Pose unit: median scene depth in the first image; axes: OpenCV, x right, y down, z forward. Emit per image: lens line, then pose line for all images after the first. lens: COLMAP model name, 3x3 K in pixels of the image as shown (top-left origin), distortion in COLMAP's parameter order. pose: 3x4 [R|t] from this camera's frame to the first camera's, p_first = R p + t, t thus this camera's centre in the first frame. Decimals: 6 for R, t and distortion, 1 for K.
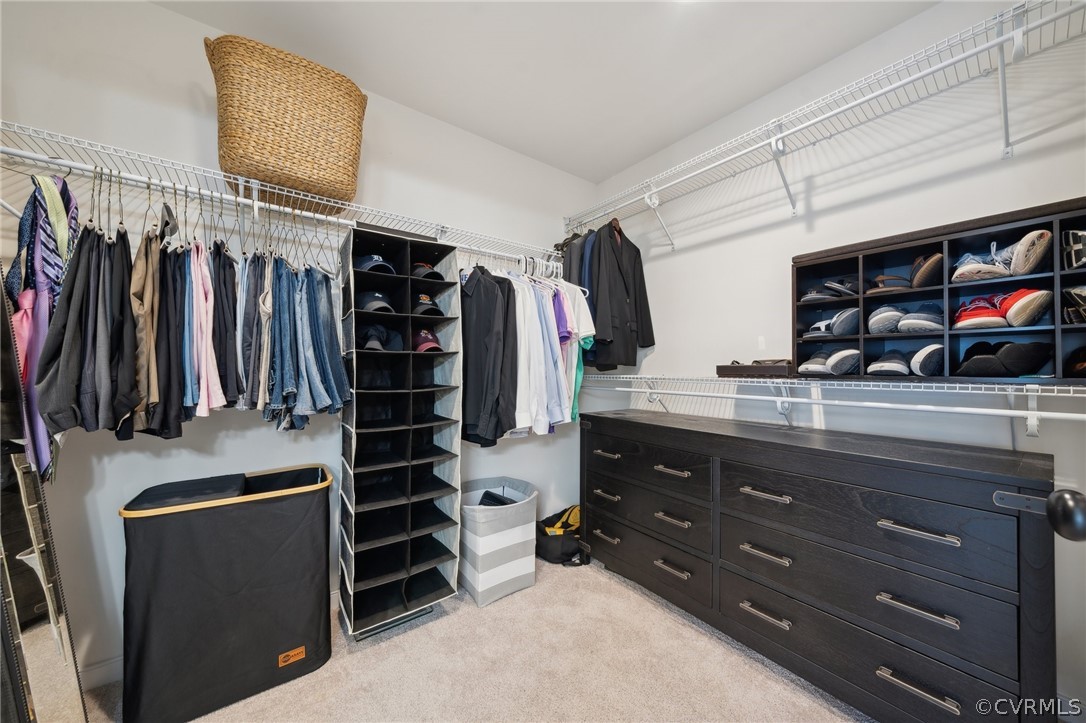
lens RADIAL K [[379.6, 0, 541.2], [0, 379.6, 357.3], [0, 0, 1]] dist [-0.000293, -0.000029]
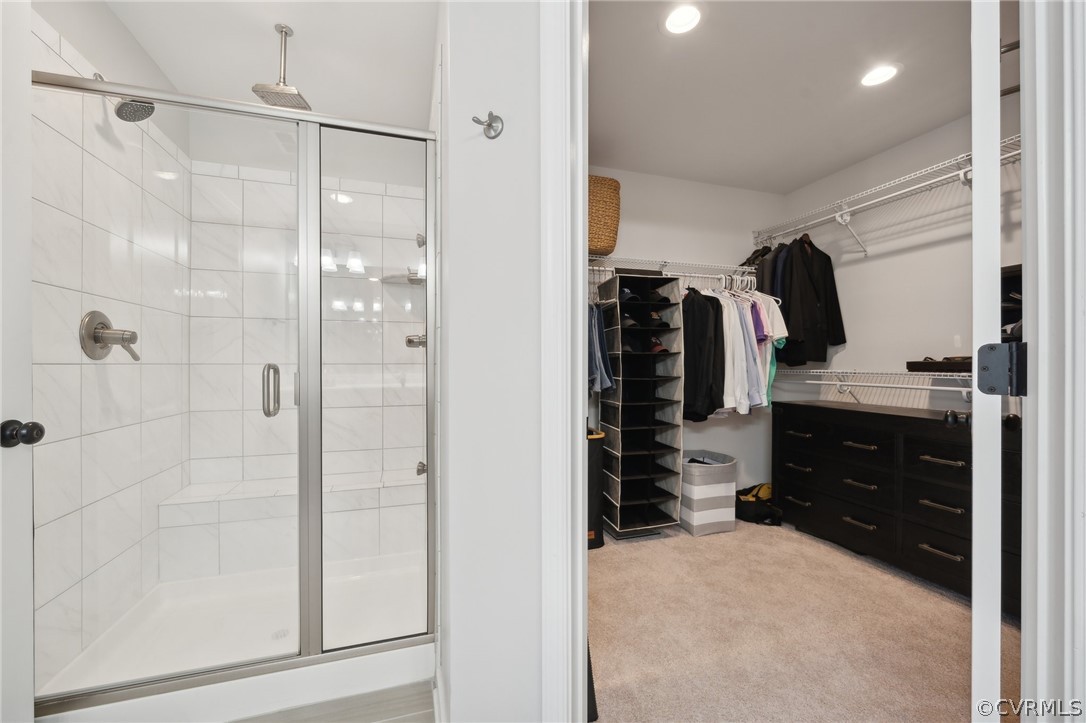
lens RADIAL K [[427.3, 0, 543.0], [0, 427.3, 361.5], [0, 0, 1]] dist [-0.000618, 0.000049]
pose [[0.943933, -0.001924, -0.330132, -0.165341], [0.009460, 0.999730, 0.021222, -0.017498], [0.330002, -0.023155, 0.943696, -0.626121]]
